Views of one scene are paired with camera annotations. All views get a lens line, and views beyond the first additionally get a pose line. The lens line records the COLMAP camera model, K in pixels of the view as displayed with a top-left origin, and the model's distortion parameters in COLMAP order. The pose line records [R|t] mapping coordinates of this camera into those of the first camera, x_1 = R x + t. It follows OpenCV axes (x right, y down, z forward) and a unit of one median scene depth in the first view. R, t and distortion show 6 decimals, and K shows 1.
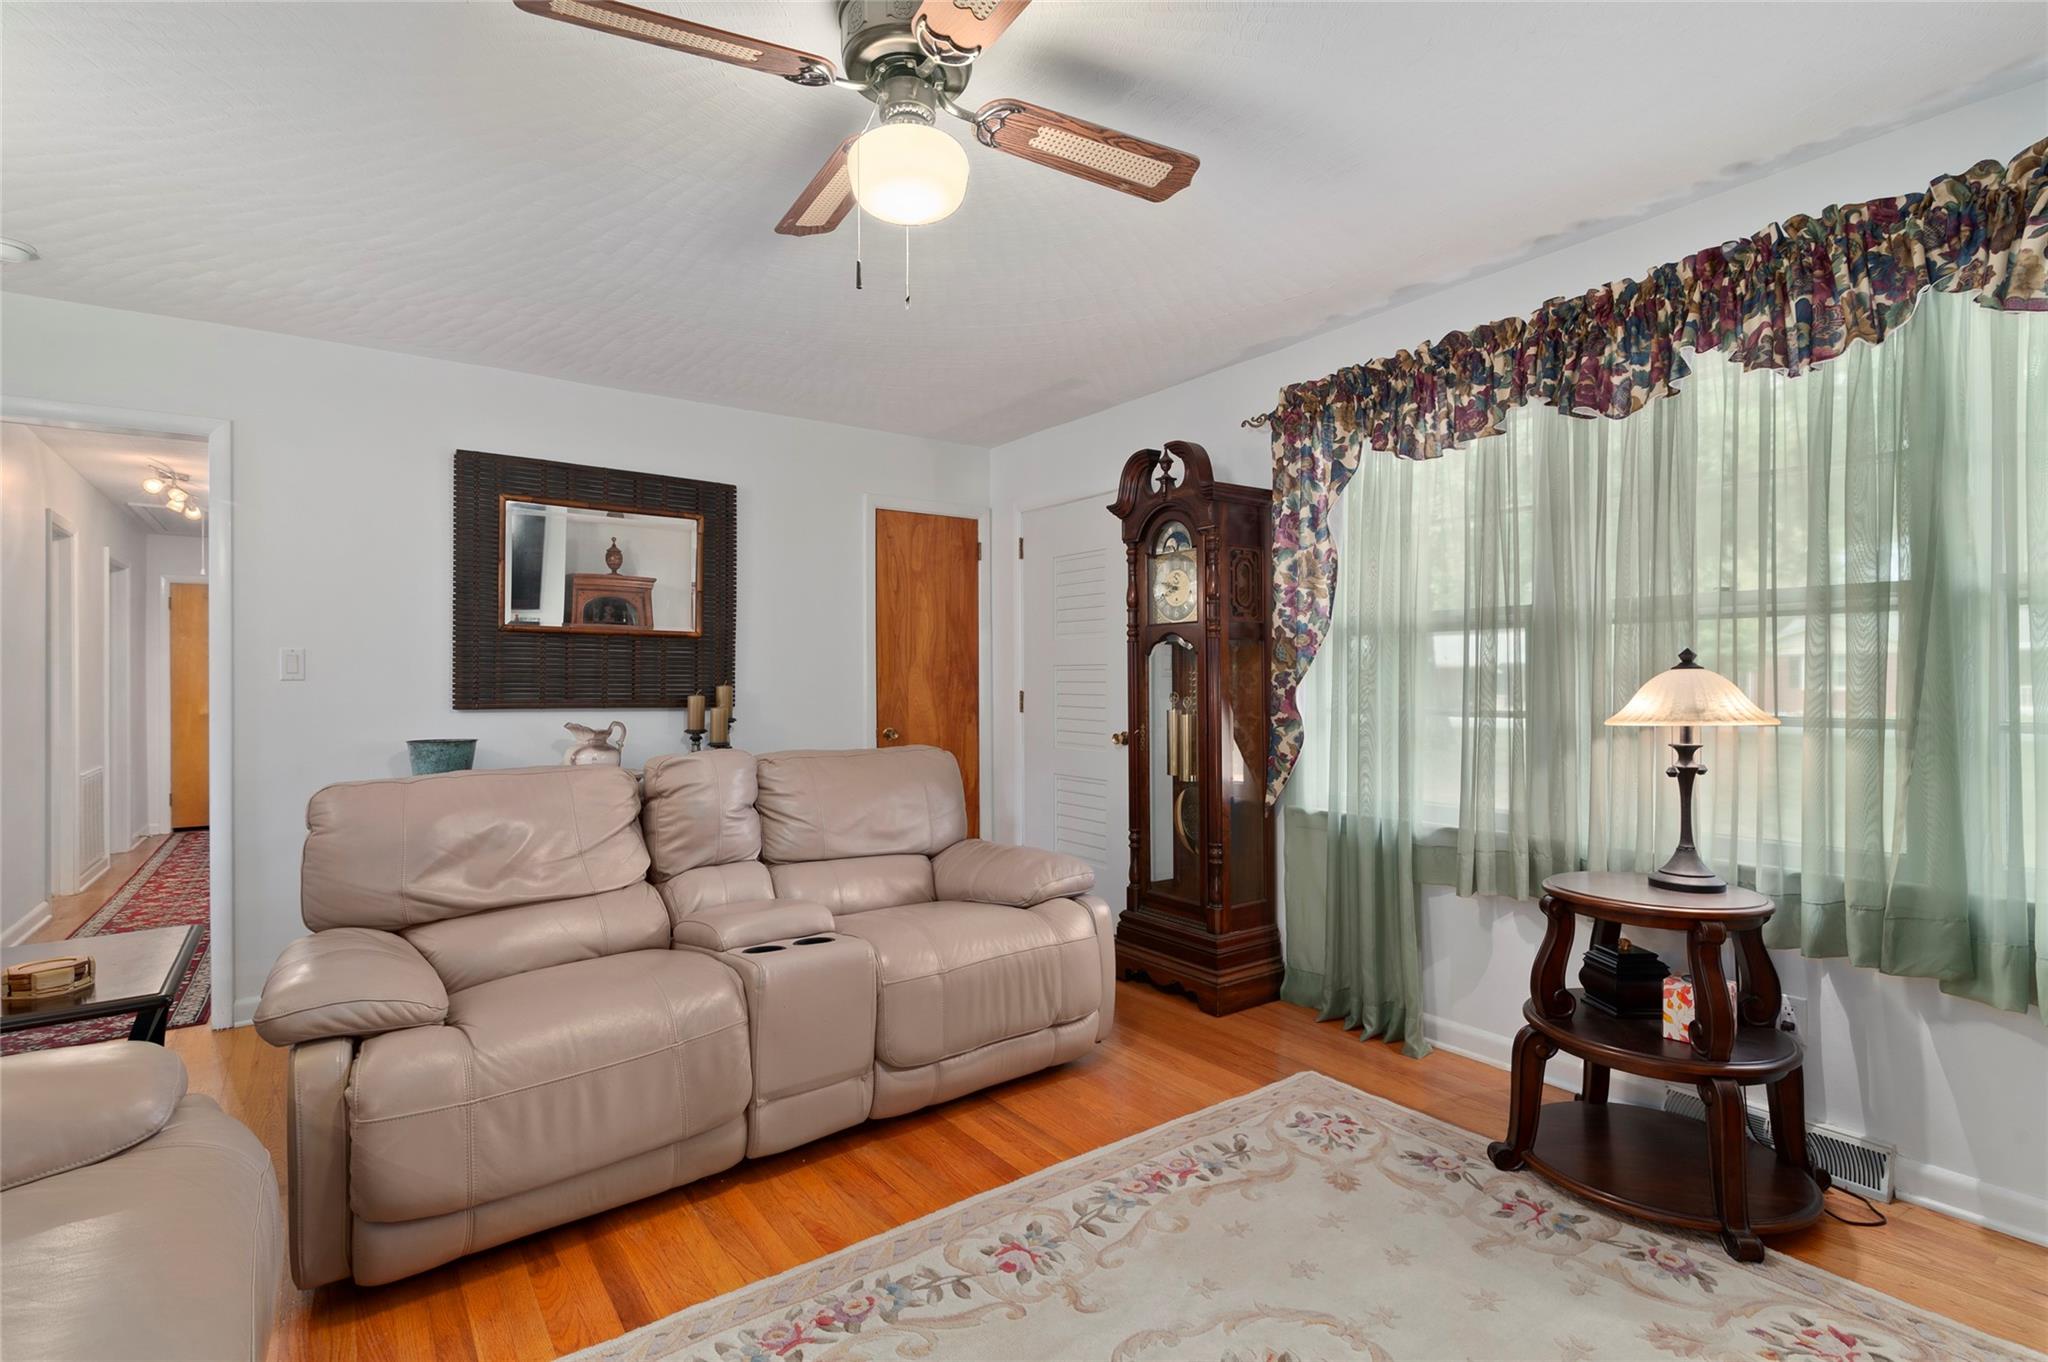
lens RADIAL K [[982.4, 0, 1023.3], [0, 982.4, 679.0], [0, 0, 1]] dist [0.004377, 0.000028]
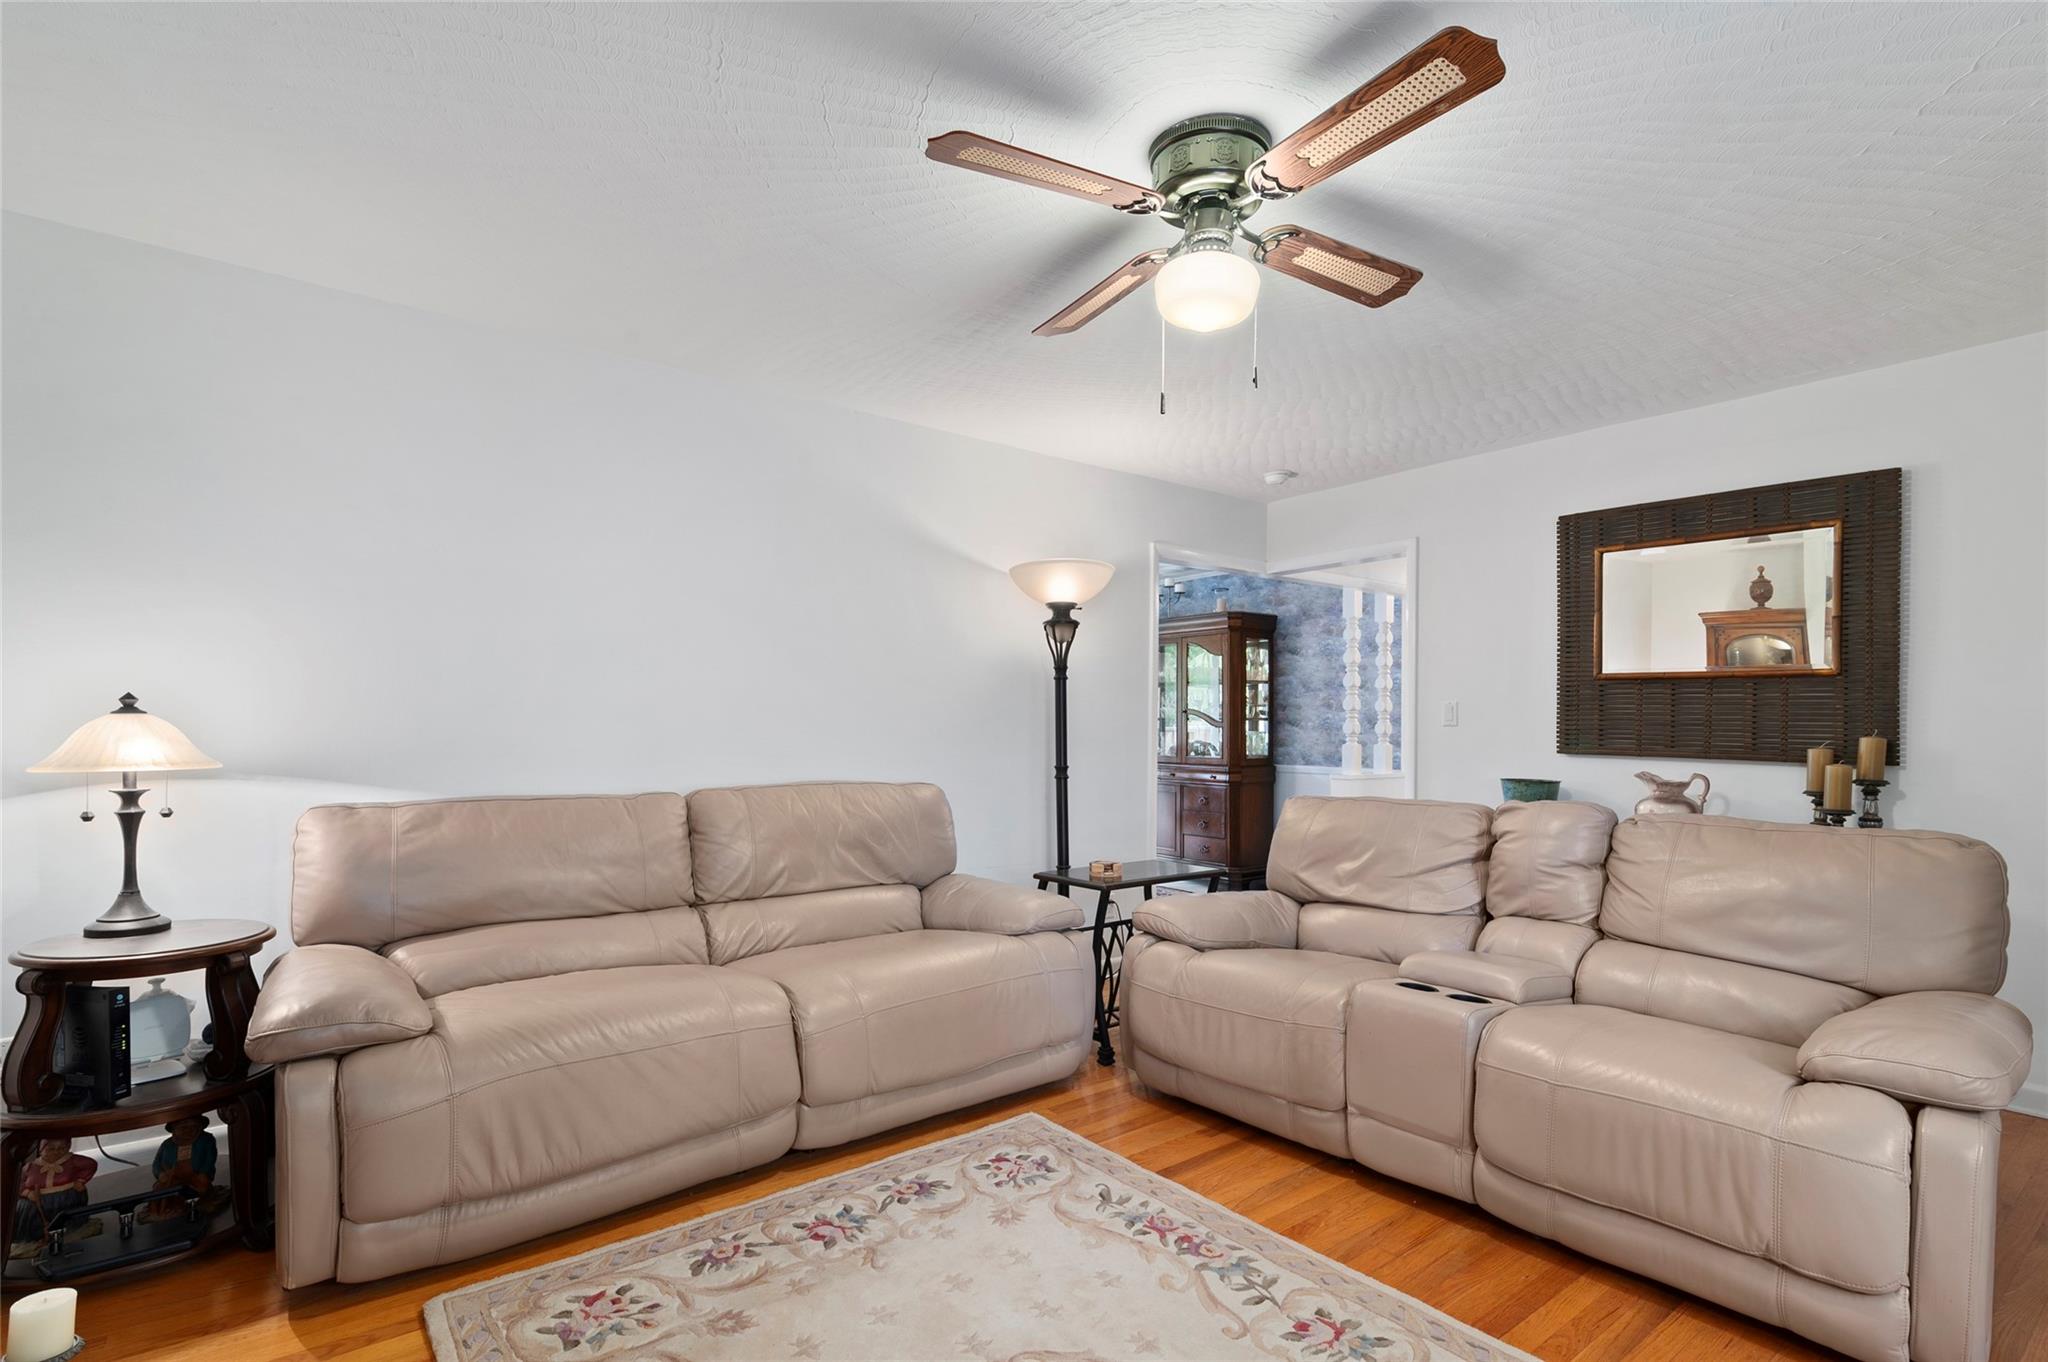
lens RADIAL K [[982.4, 0, 1001.6], [0, 982.4, 714.8], [0, 0, 1]] dist [0.004377, 0.000028]
pose [[0.024104, -0.006884, -0.999686, 0.767874], [-0.008362, 0.999940, -0.007088, 0.001370], [0.999674, 0.008530, 0.024044, 0.541486]]
